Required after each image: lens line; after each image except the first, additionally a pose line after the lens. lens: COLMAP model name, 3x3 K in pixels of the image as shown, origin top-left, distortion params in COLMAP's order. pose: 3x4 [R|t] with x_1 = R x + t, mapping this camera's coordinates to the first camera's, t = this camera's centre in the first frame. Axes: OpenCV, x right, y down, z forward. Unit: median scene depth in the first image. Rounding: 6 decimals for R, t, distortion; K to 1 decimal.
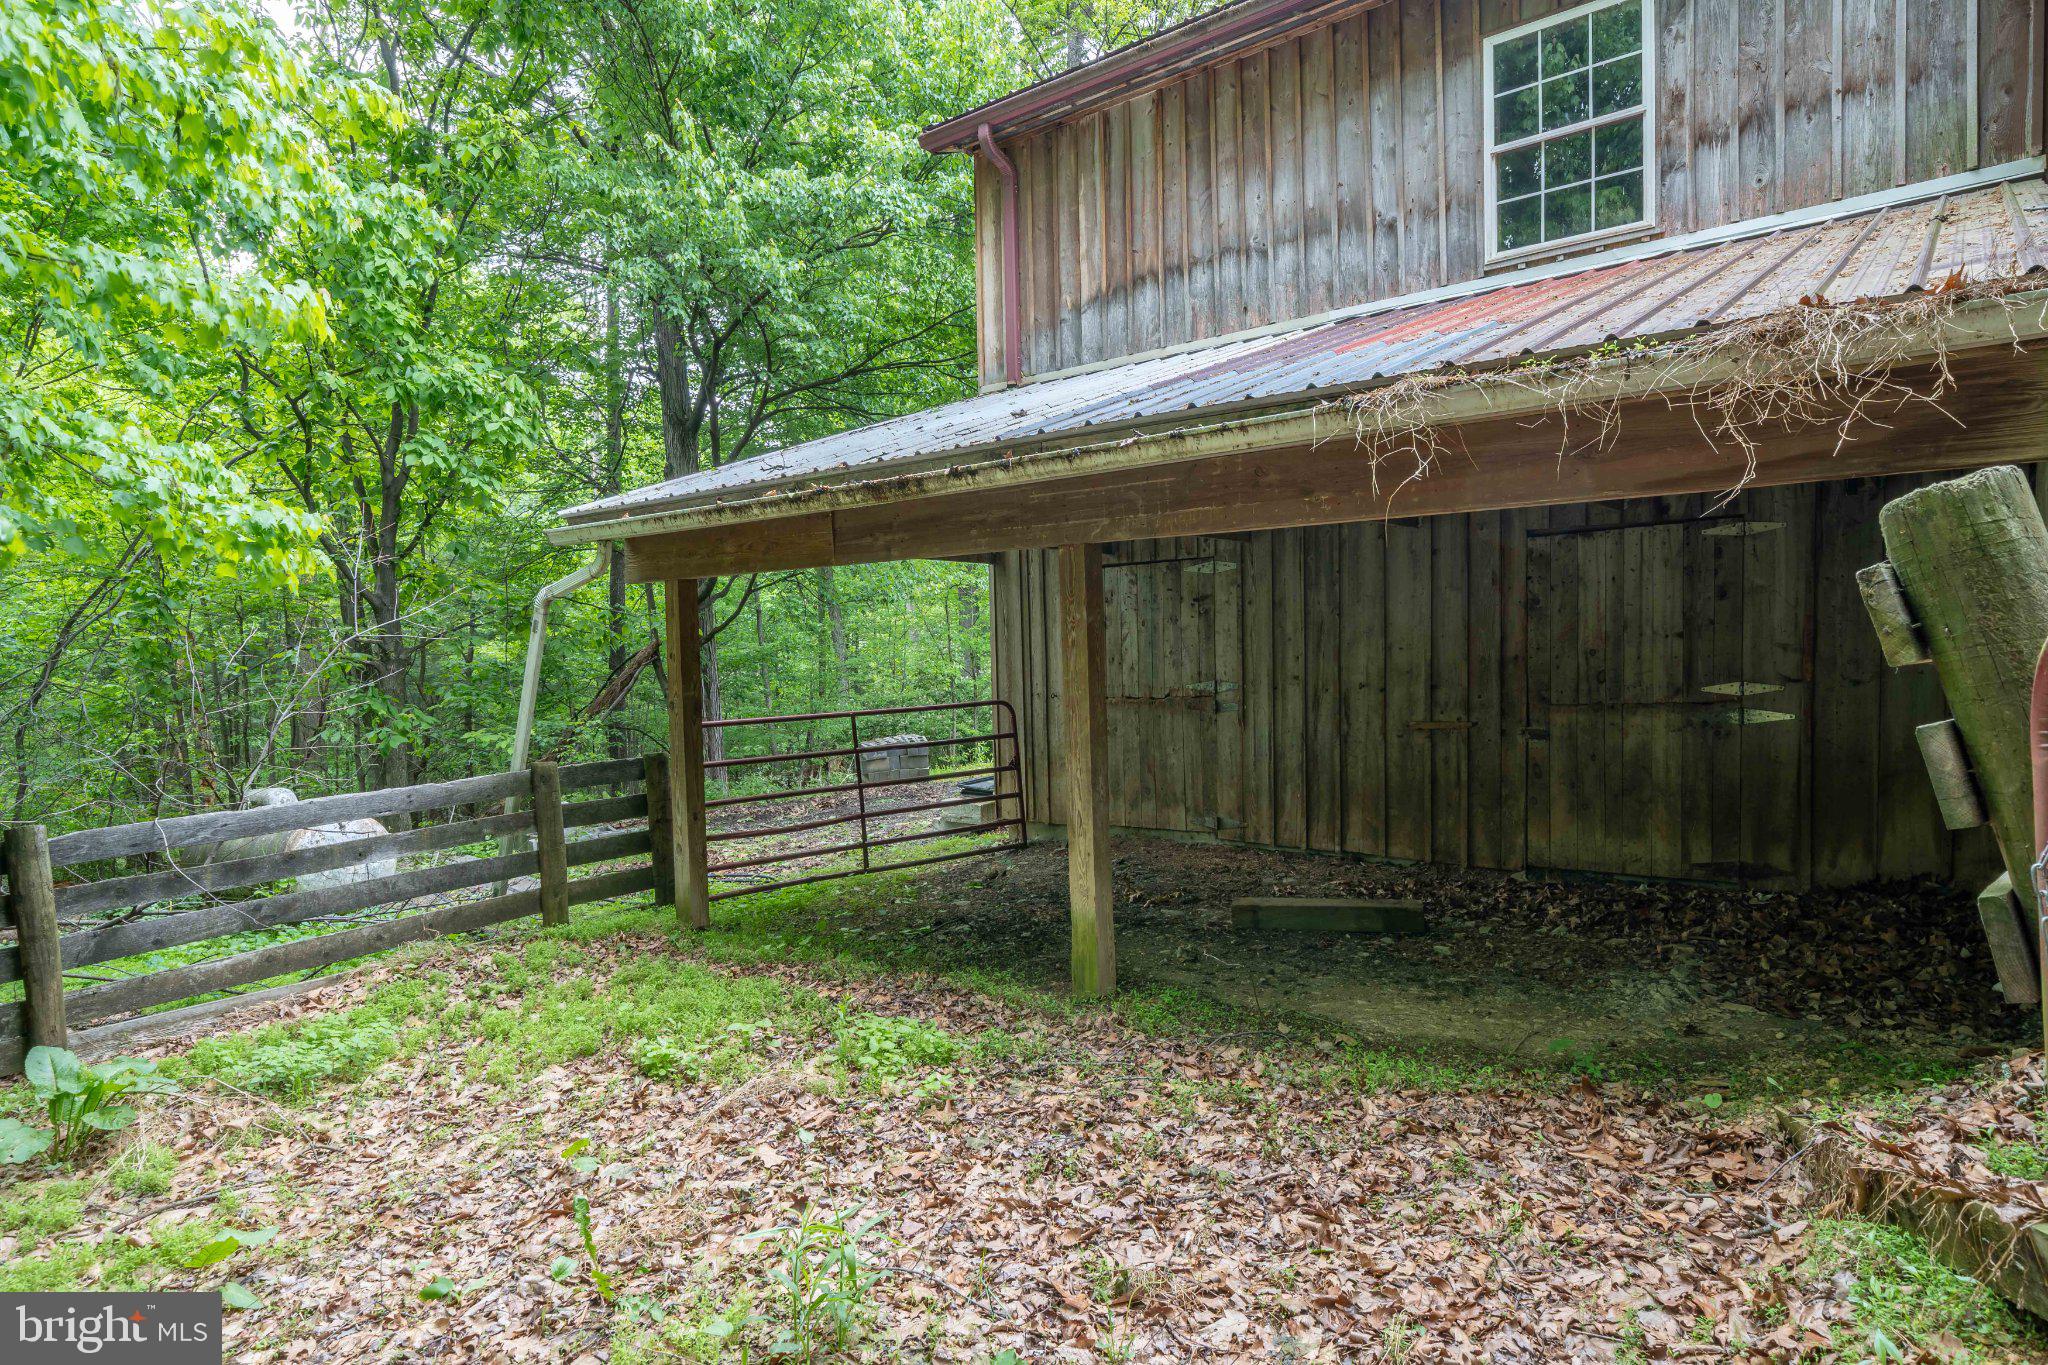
lens RADIAL K [[1183.1, 0, 1024.0], [0, 1183.1, 682.5], [0, 0, 1]] dist [0.001867, 0.001663]
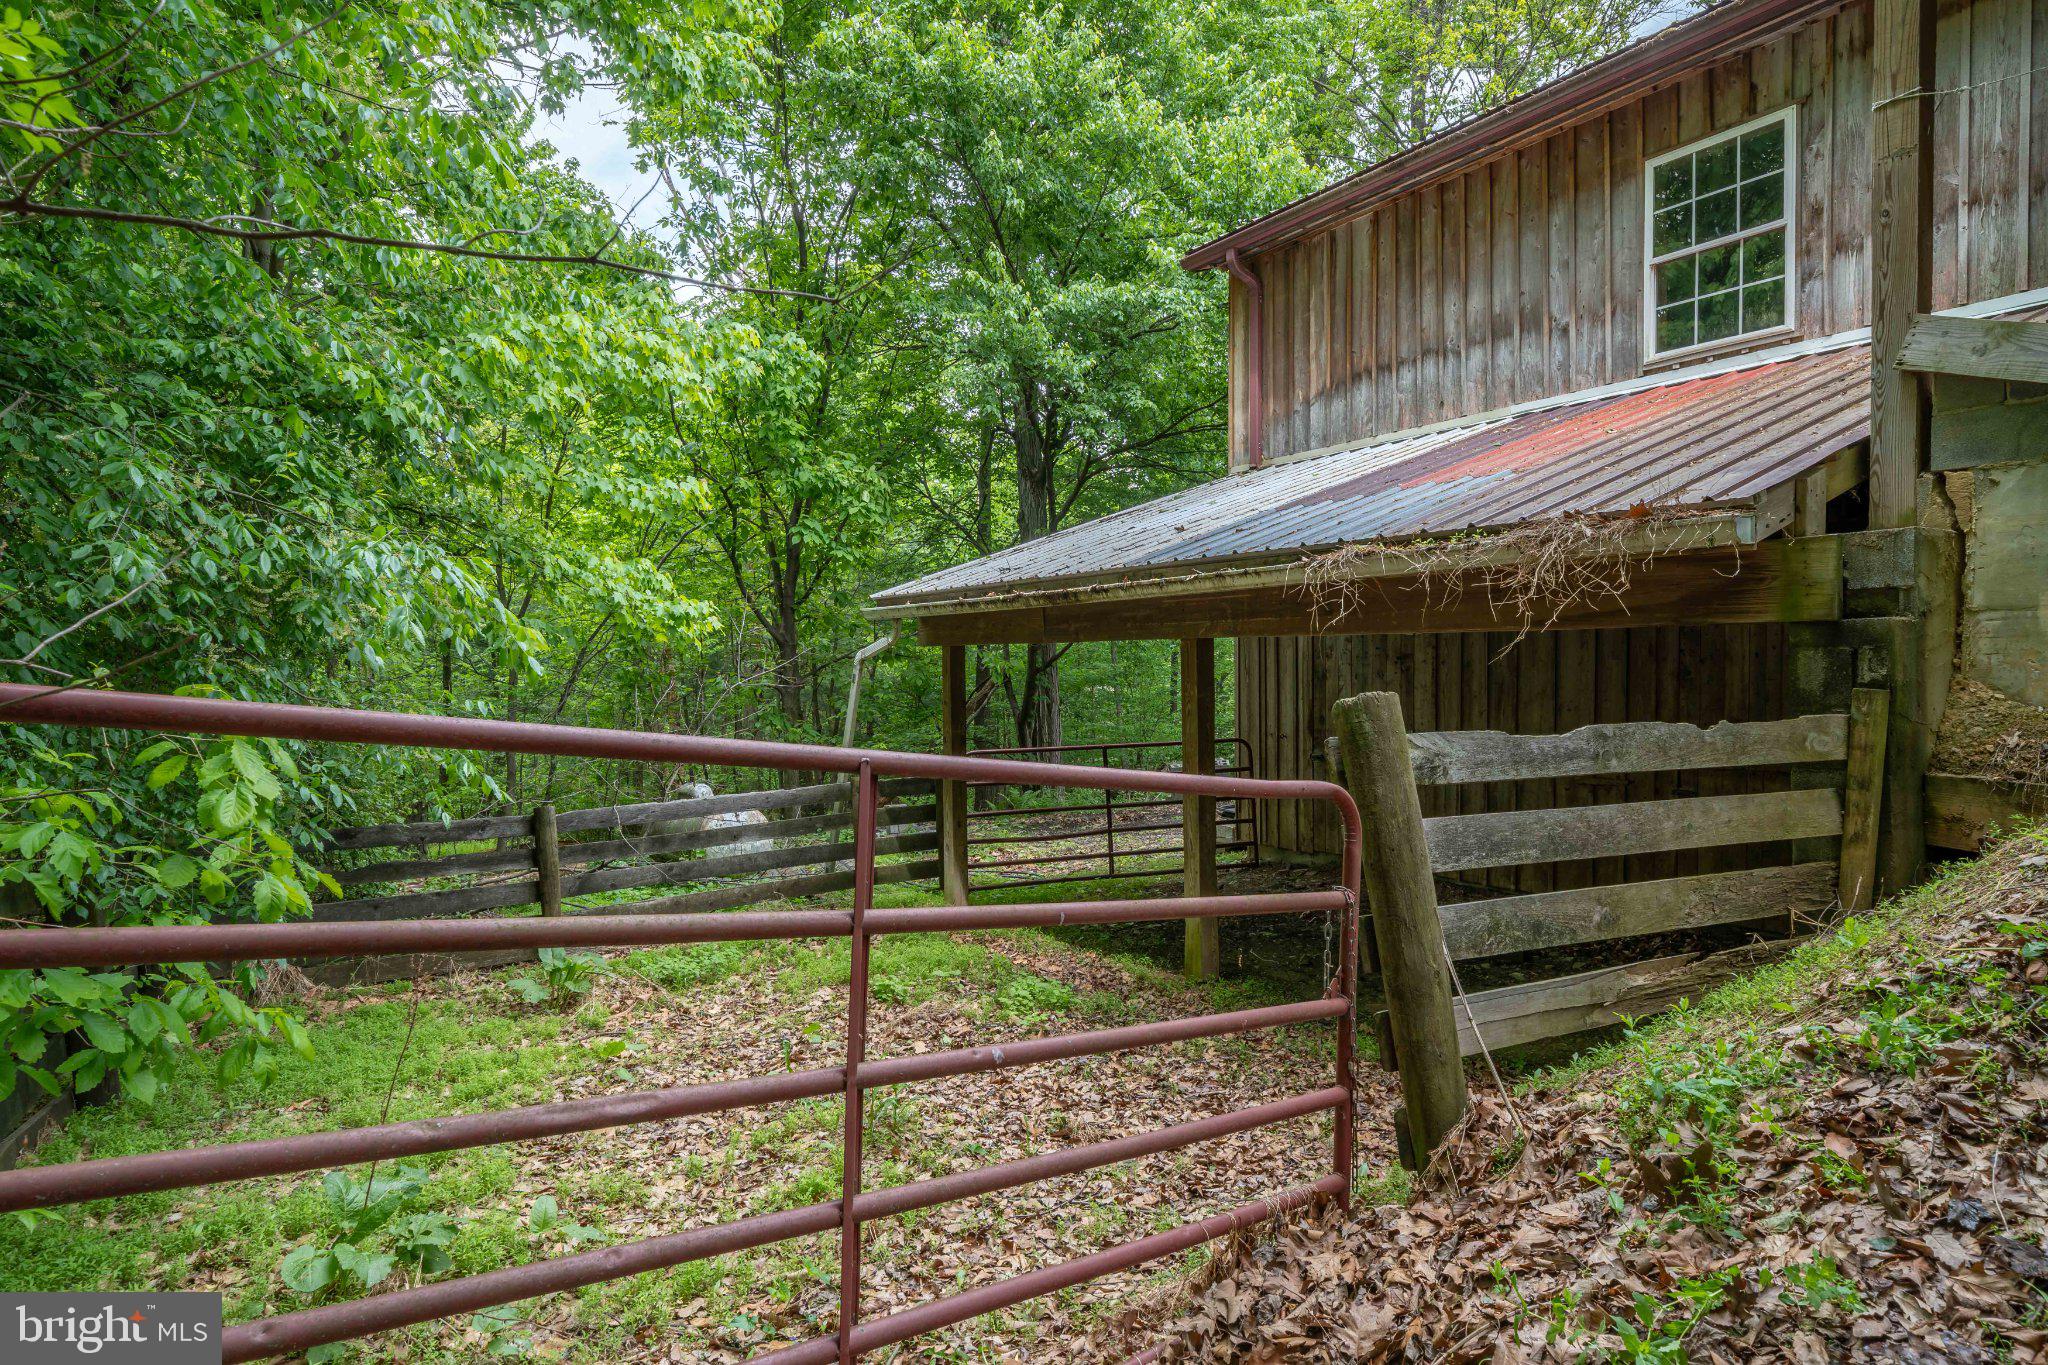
lens RADIAL K [[1183.1, 0, 1024.0], [0, 1183.1, 682.5], [0, 0, 1]] dist [0.001867, 0.001663]
pose [[0.946430, 0.021318, -0.322205, 0.216772], [-0.023751, 0.999711, -0.003620, -0.042802], [0.322035, 0.011079, 0.946663, -0.235789]]
